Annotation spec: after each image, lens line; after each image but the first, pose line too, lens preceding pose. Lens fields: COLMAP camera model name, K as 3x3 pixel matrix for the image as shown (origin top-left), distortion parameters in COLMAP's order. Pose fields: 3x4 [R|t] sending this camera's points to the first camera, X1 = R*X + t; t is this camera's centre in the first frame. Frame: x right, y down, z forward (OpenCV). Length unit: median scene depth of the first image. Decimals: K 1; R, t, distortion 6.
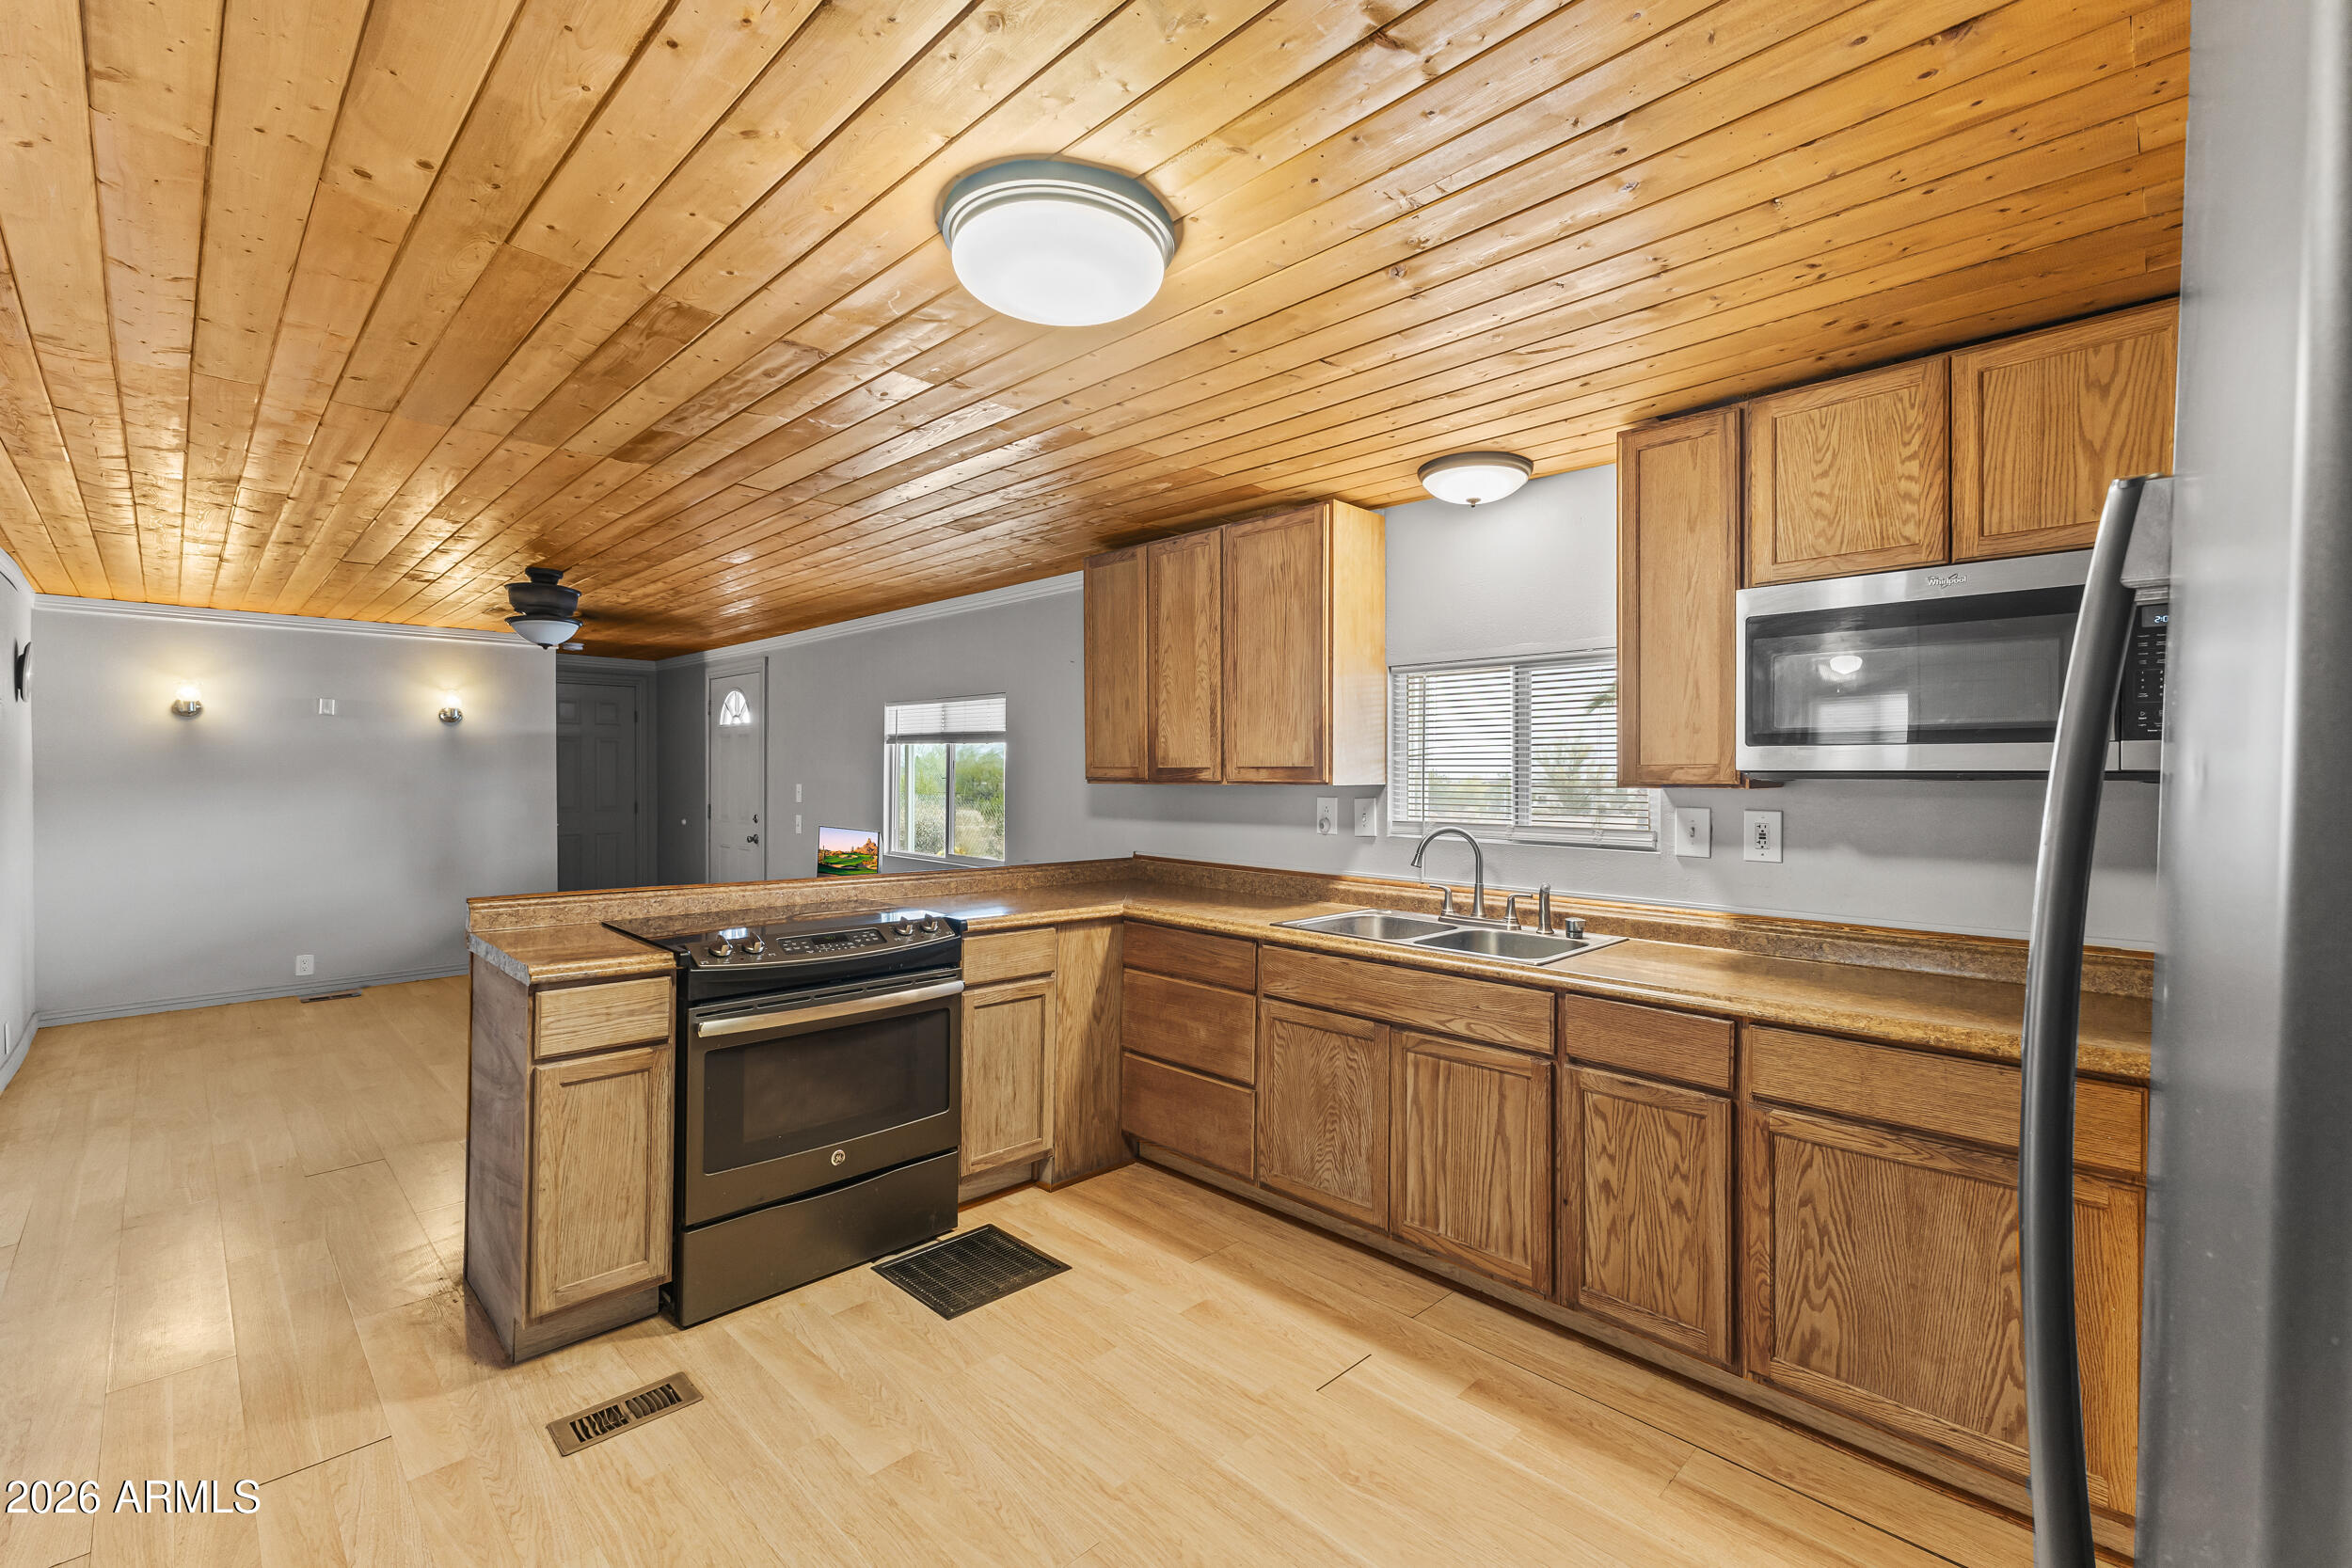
lens RADIAL K [[1010.6, 0, 1174.8], [0, 1010.6, 777.6], [0, 0, 1]] dist [0.004379, 0.000512]
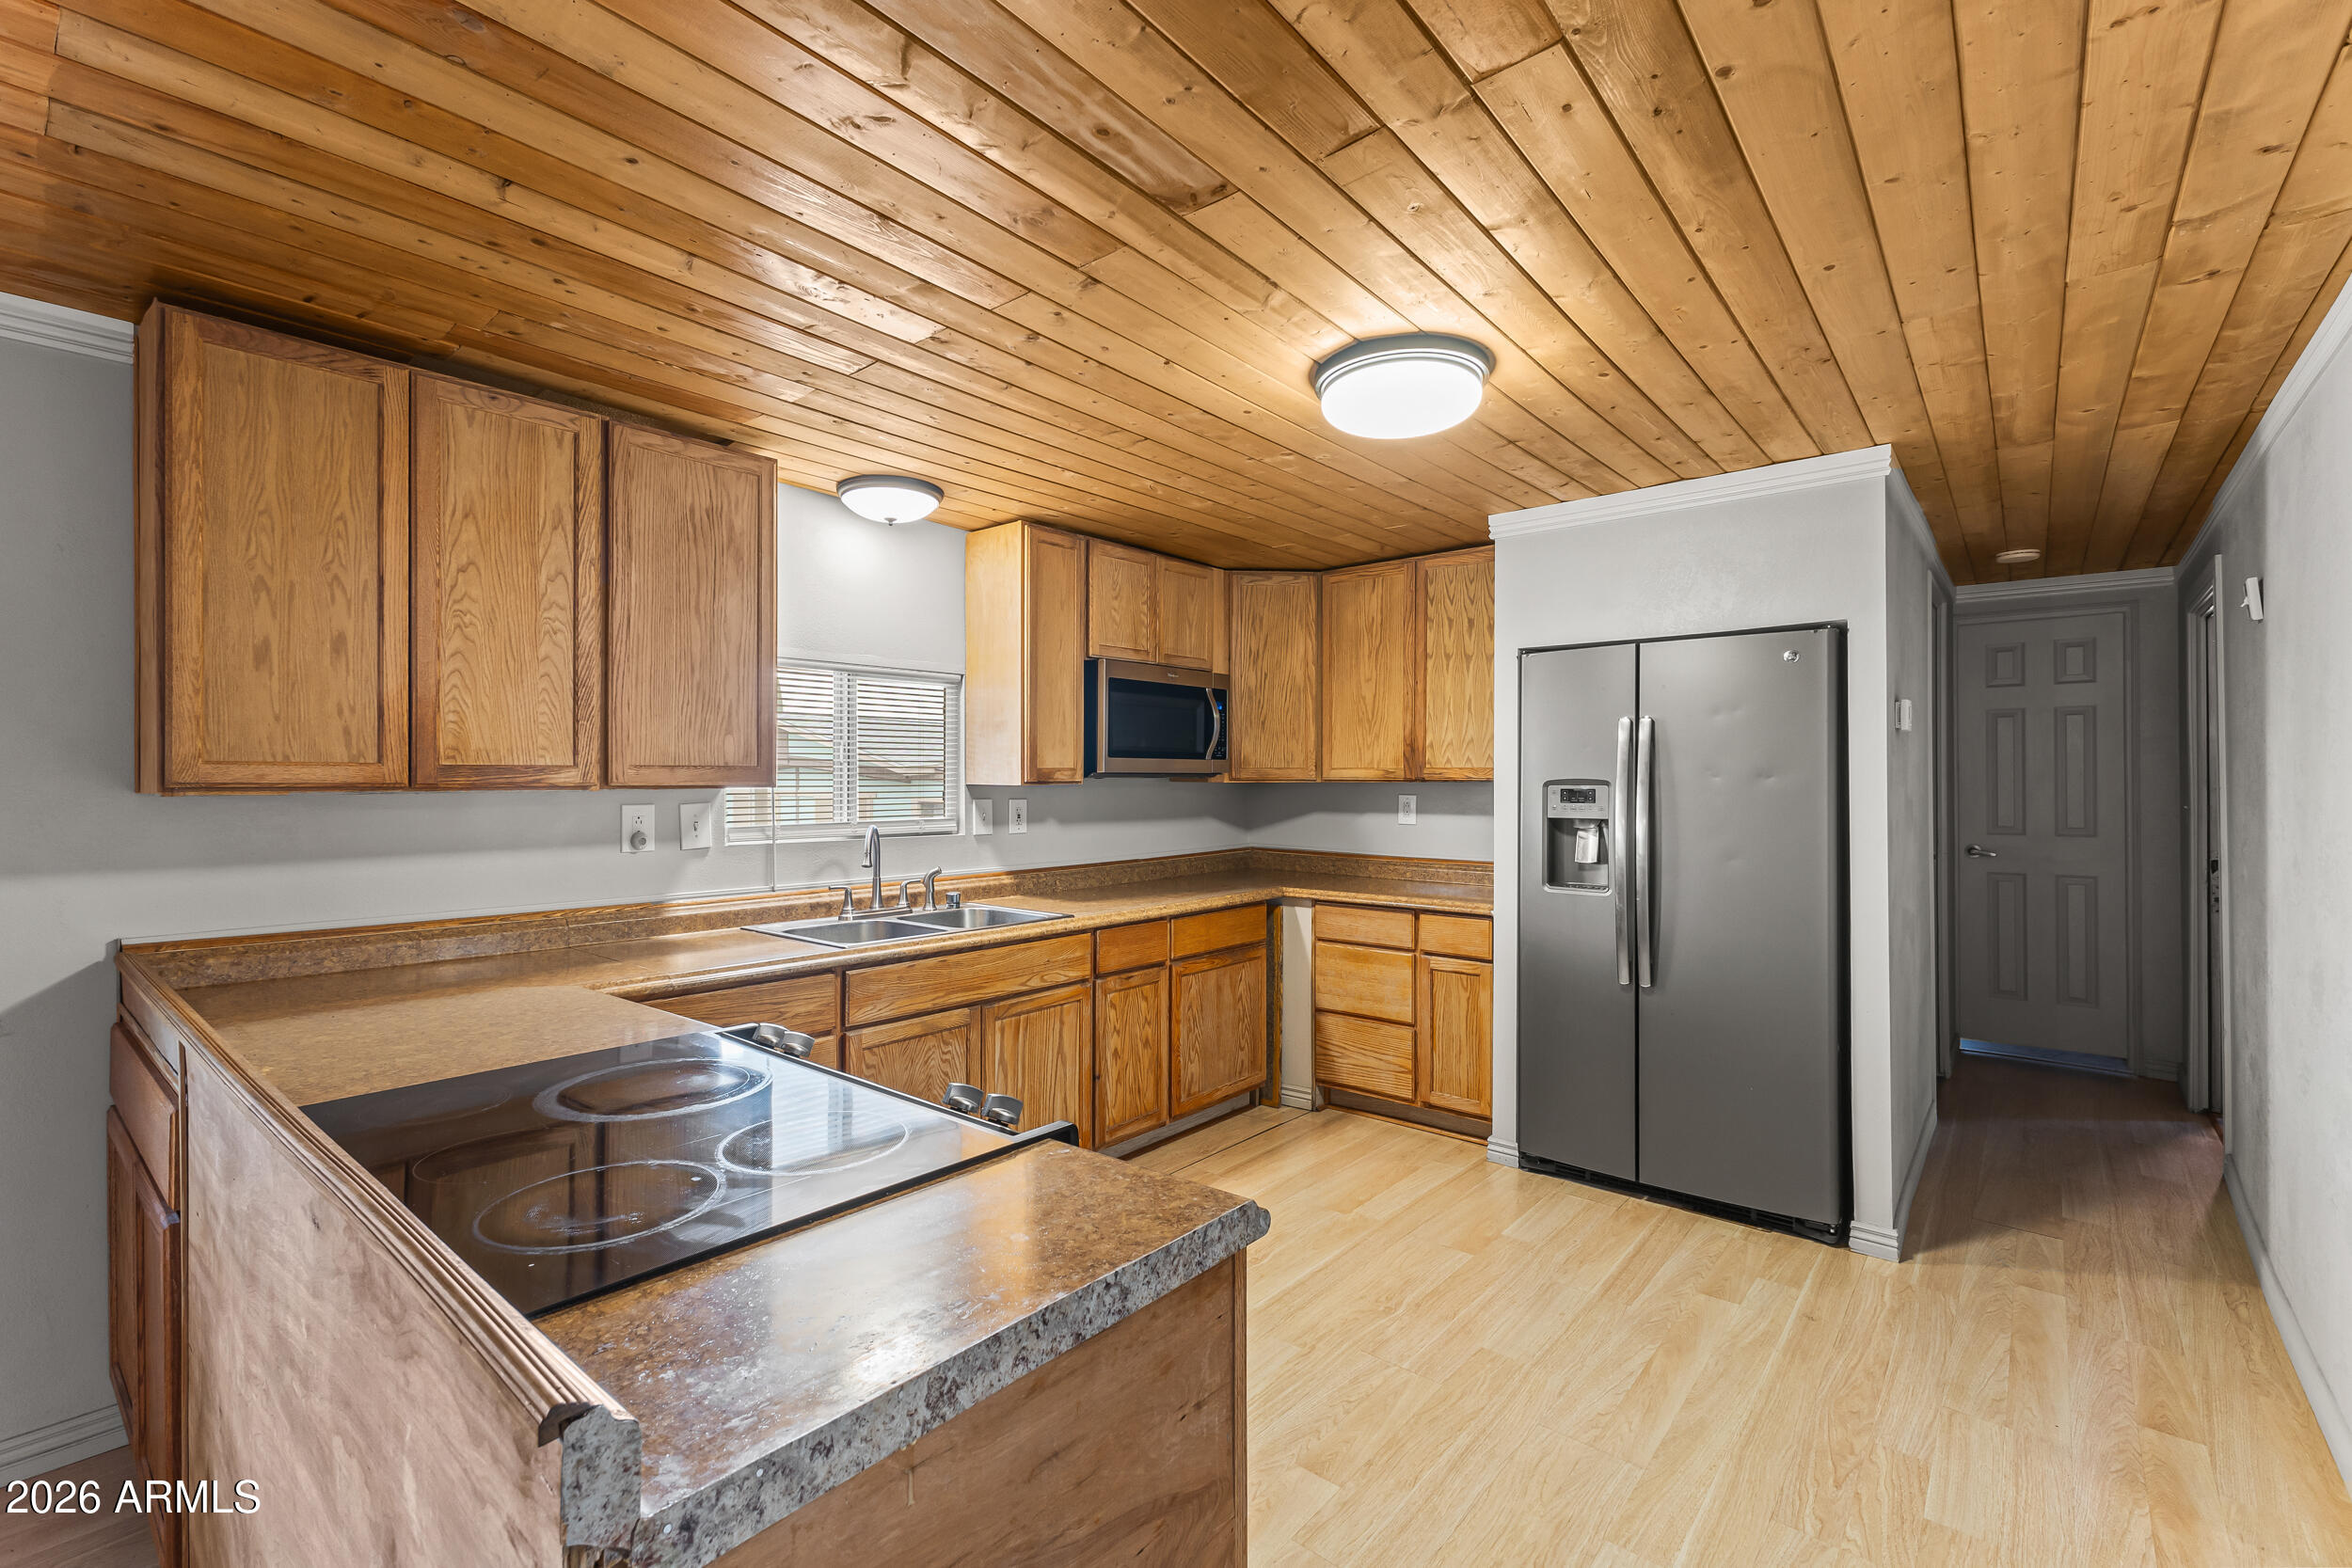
lens RADIAL K [[1011.4, 0, 1176.0], [0, 1011.4, 784.0], [0, 0, 1]] dist [0.002987, 0.000435]
pose [[-0.086922, -0.011709, 0.996146, -0.894669], [0.002896, 0.999924, 0.012006, -0.006360], [-0.996211, 0.003928, -0.086882, 0.882688]]
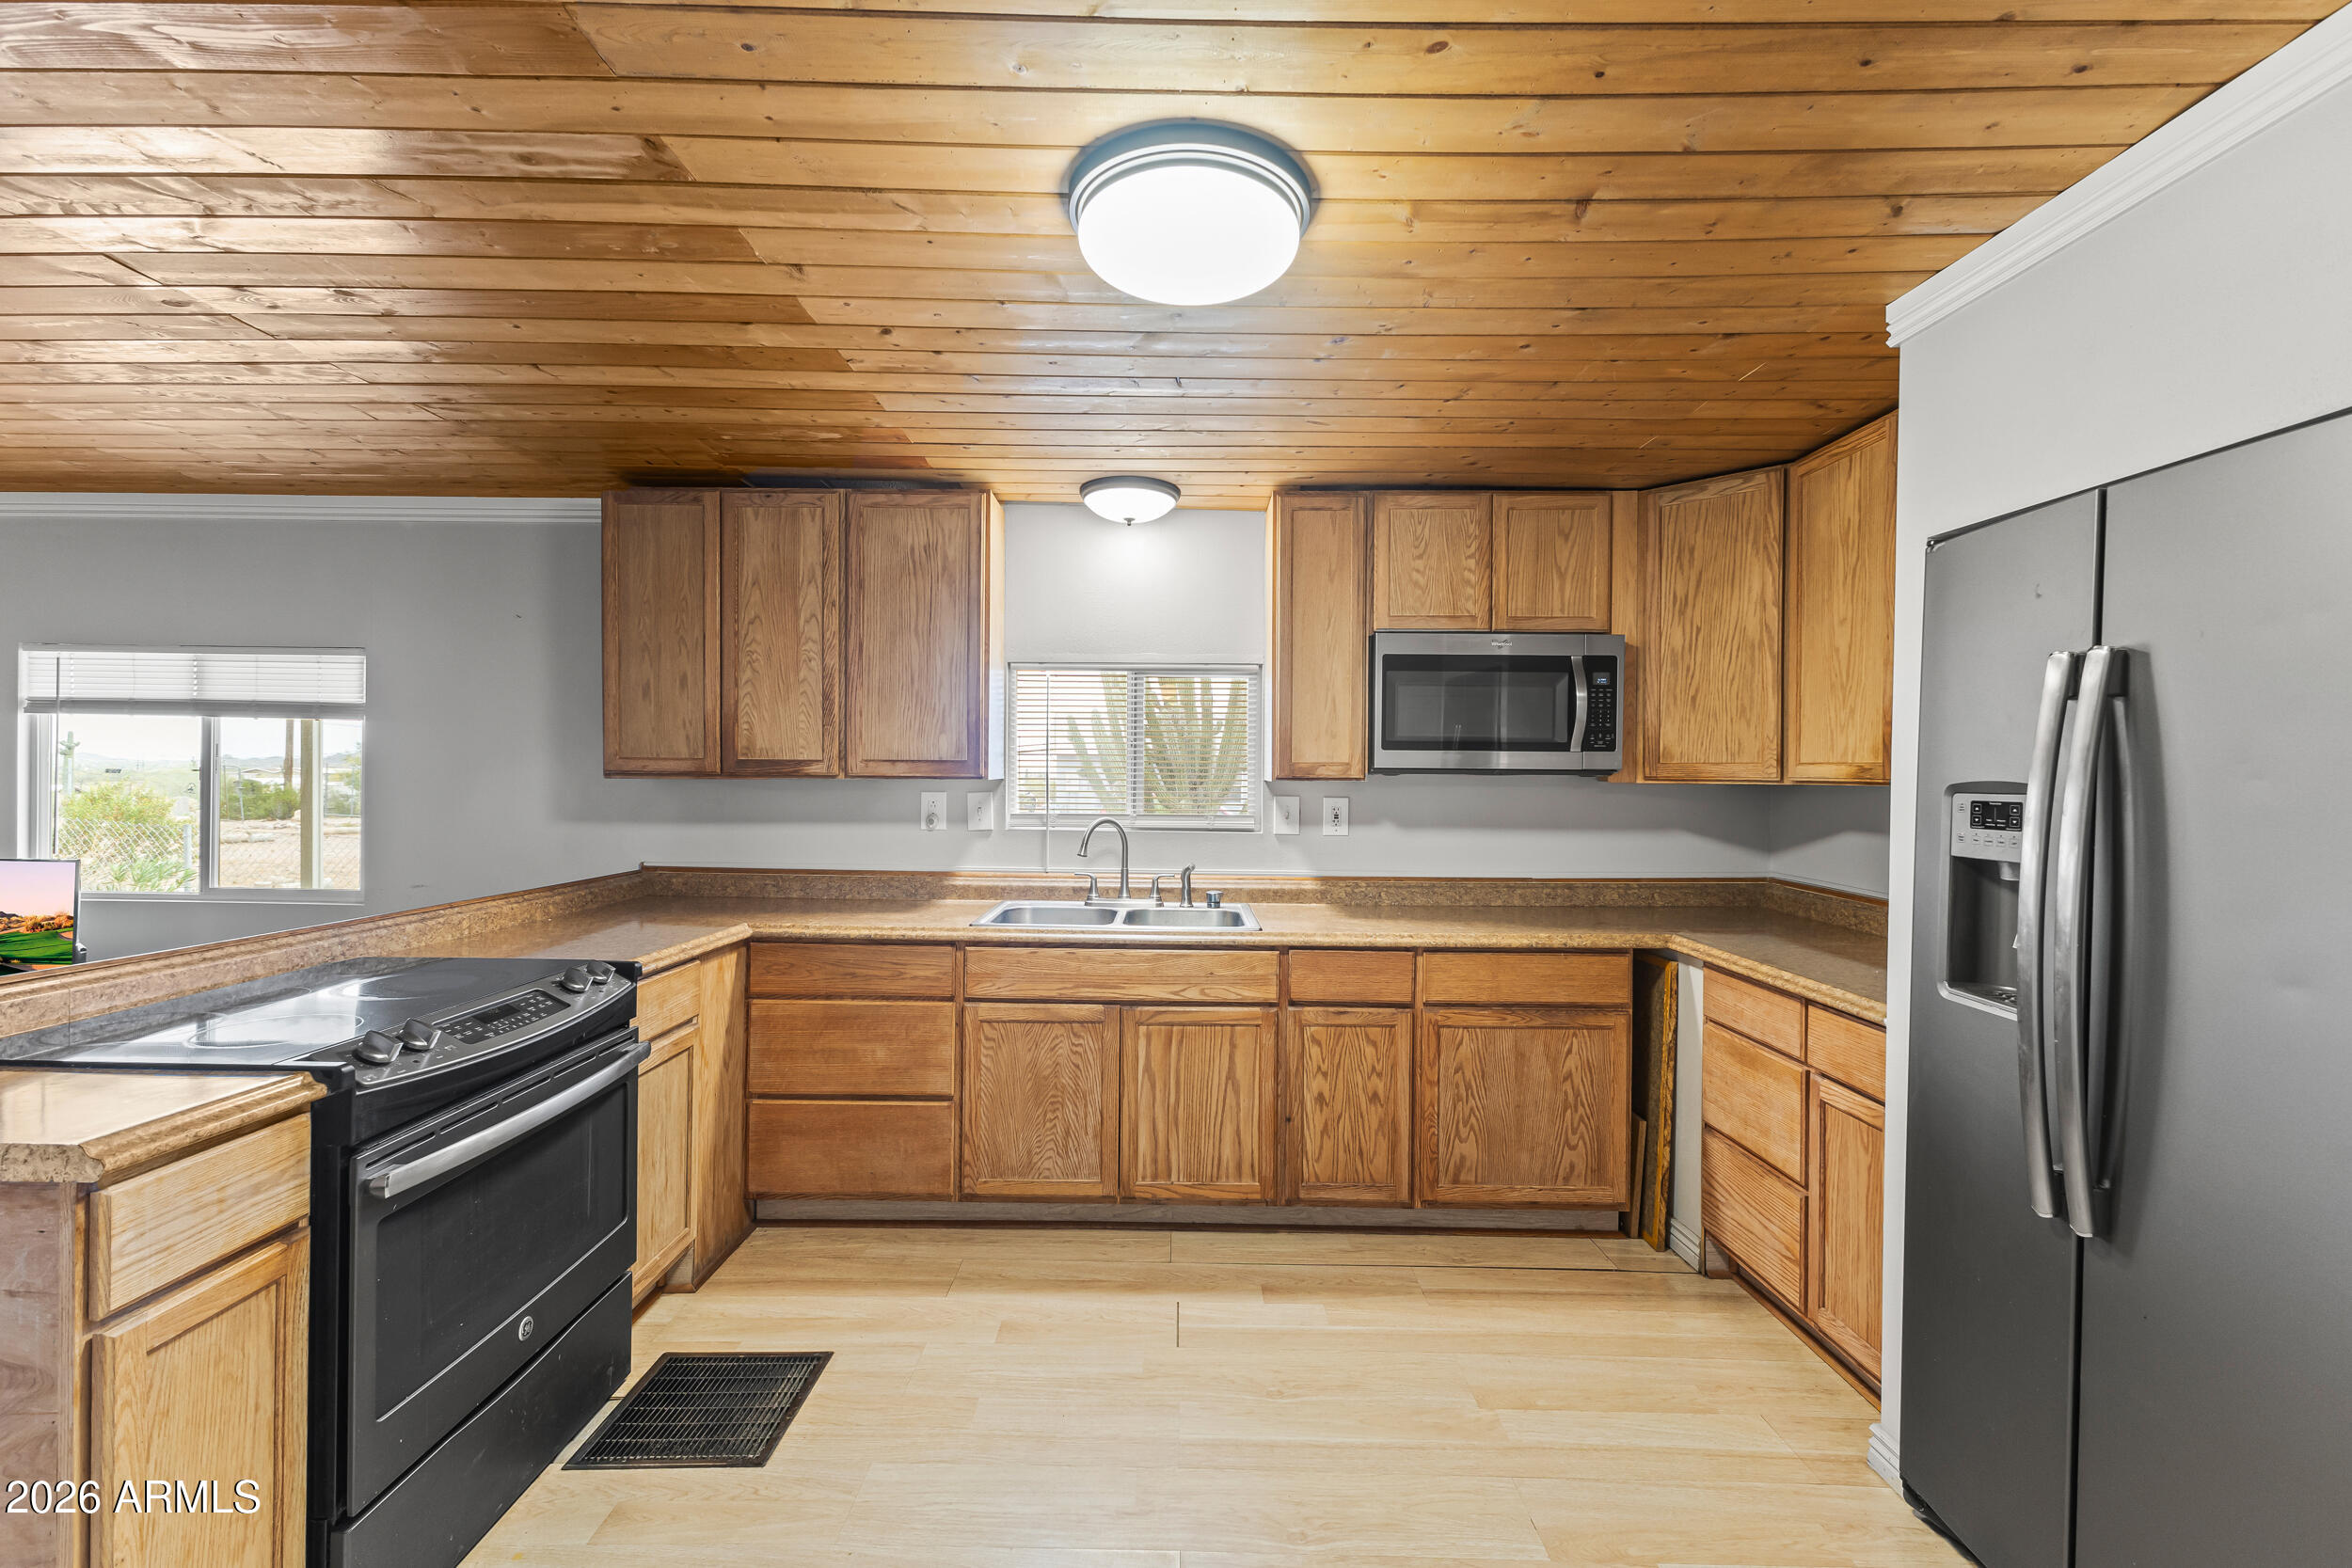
lens RADIAL K [[1011.4, 0, 1176.0], [0, 1011.4, 784.0], [0, 0, 1]] dist [0.002987, 0.000435]
pose [[0.707254, -0.008155, 0.706913, -0.498287], [-0.002370, 0.999901, 0.013905, -0.002901], [-0.706956, -0.011510, 0.707164, 0.205322]]
